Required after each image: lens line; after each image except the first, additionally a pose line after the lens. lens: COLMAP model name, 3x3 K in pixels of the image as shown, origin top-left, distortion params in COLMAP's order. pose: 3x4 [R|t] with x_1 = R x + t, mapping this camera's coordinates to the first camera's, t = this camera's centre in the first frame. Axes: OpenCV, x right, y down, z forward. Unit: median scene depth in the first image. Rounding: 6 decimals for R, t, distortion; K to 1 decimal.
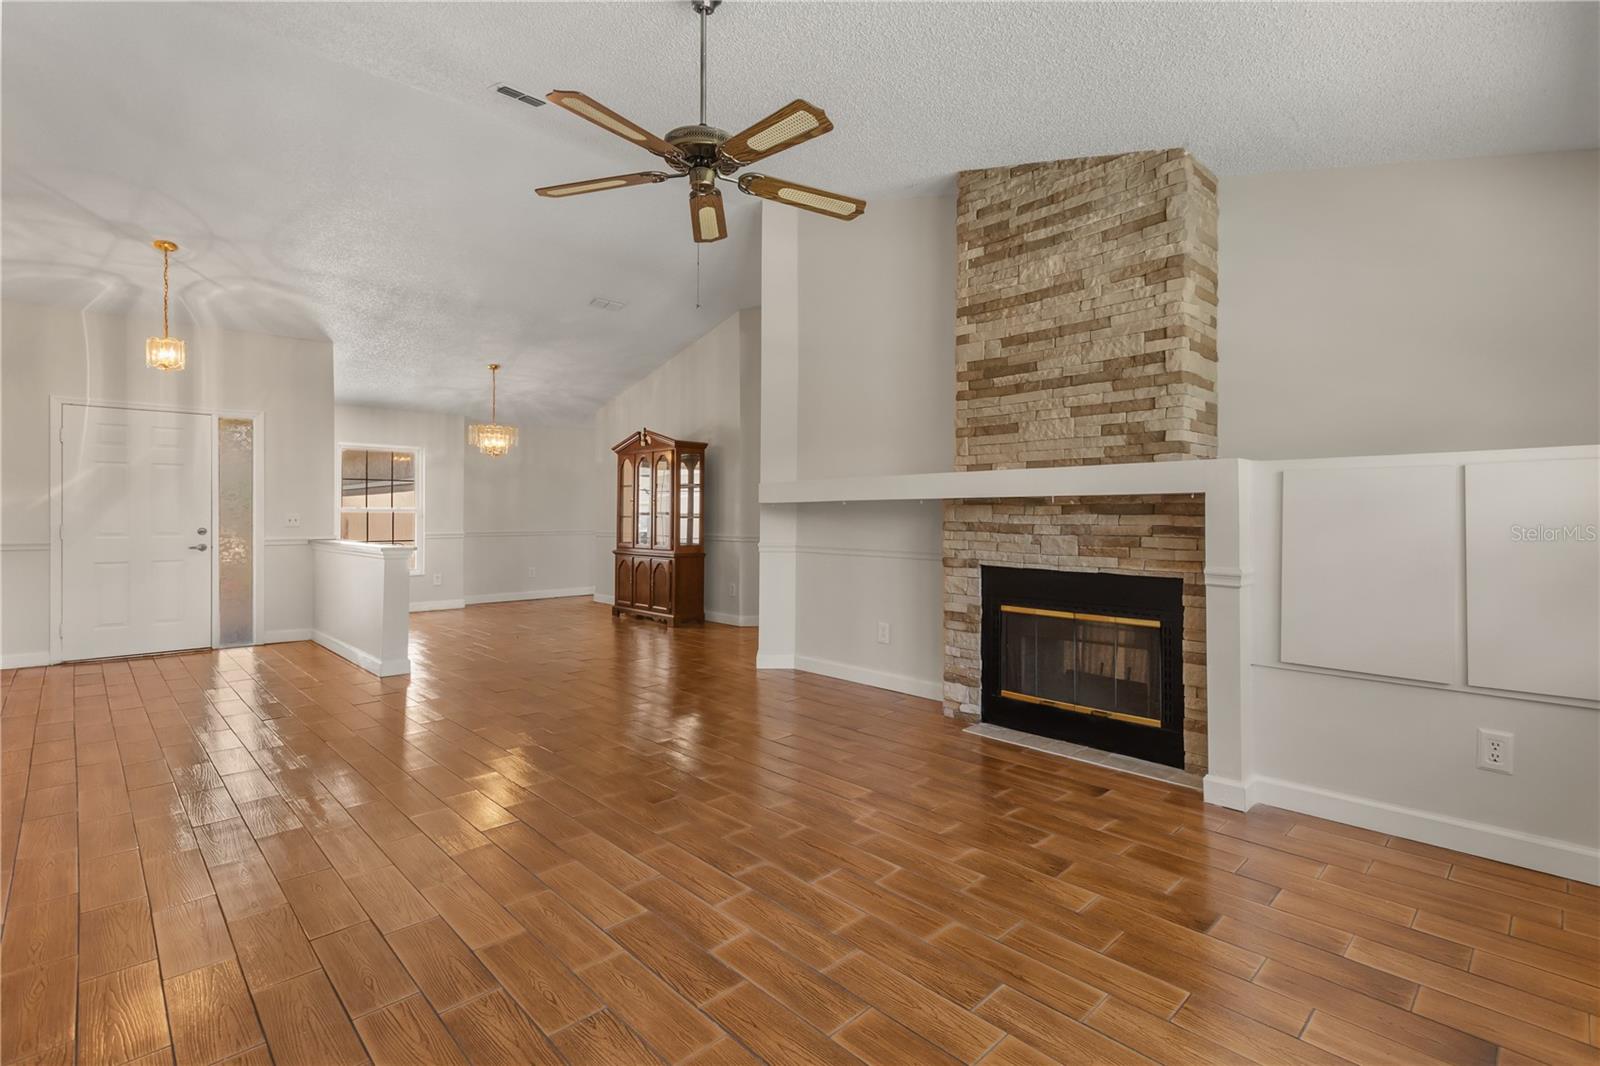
lens RADIAL K [[743.1, 0, 800.0], [0, 743.1, 533.0], [0, 0, 1]] dist [0.001142, 0.000385]
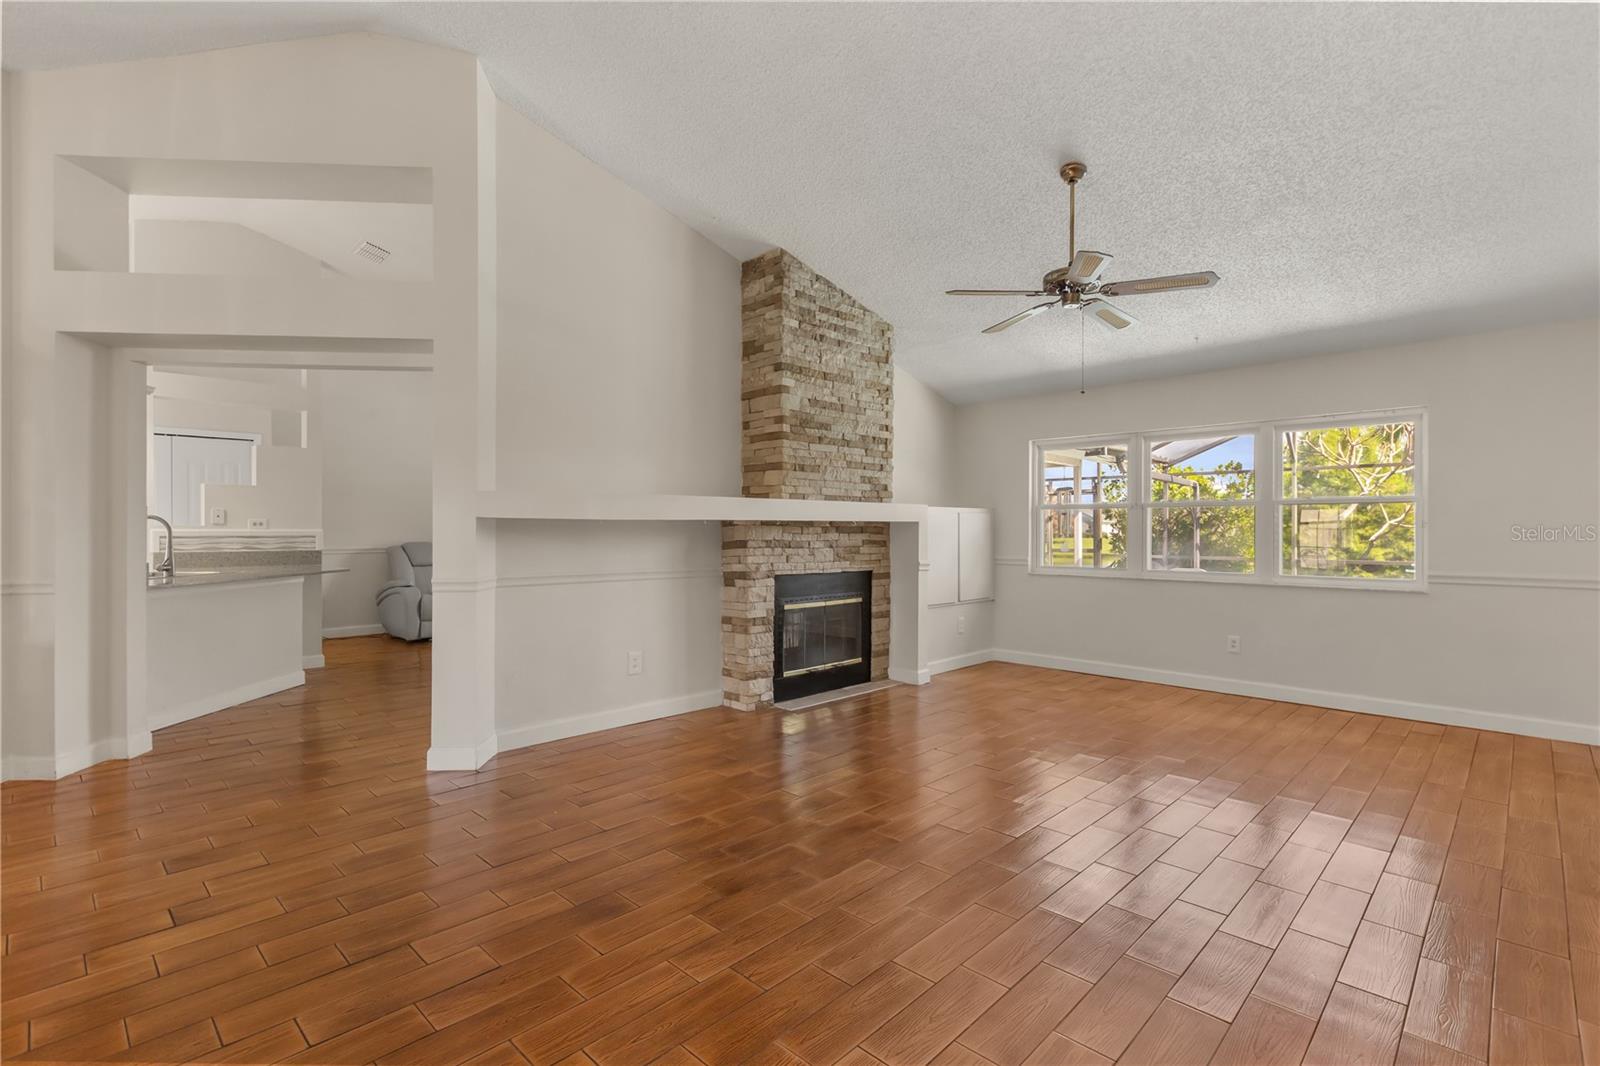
lens RADIAL K [[743.1, 0, 800.0], [0, 743.1, 533.0], [0, 0, 1]] dist [0.001142, 0.000385]
pose [[-0.032663, -0.013625, 0.999374, -1.091375], [0.015627, 0.999778, 0.014141, -0.047334], [-0.999344, 0.016079, -0.032442, 1.119024]]
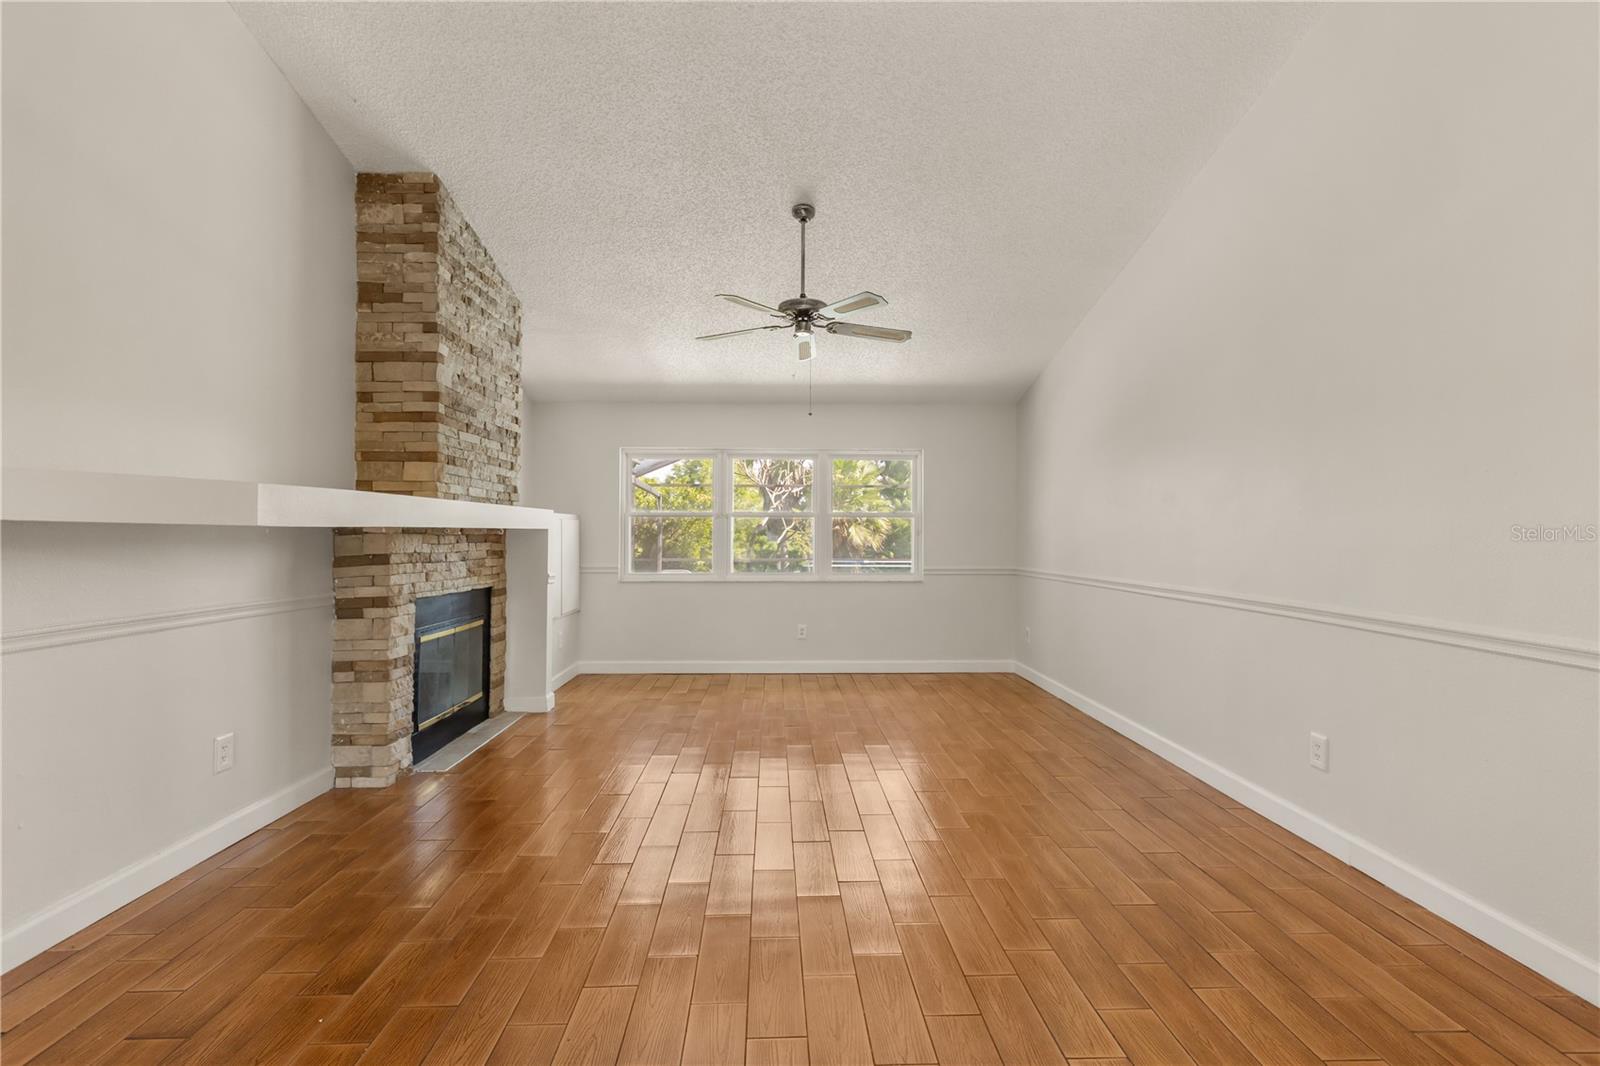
lens RADIAL K [[732.8, 0, 800.0], [0, 732.8, 533.0], [0, 0, 1]] dist [0.010778, 0.000220]
pose [[-0.748577, -0.008418, 0.662994, -0.811223], [0.003460, 0.999856, 0.016602, -0.058886], [-0.663039, 0.014722, -0.748440, 1.533887]]
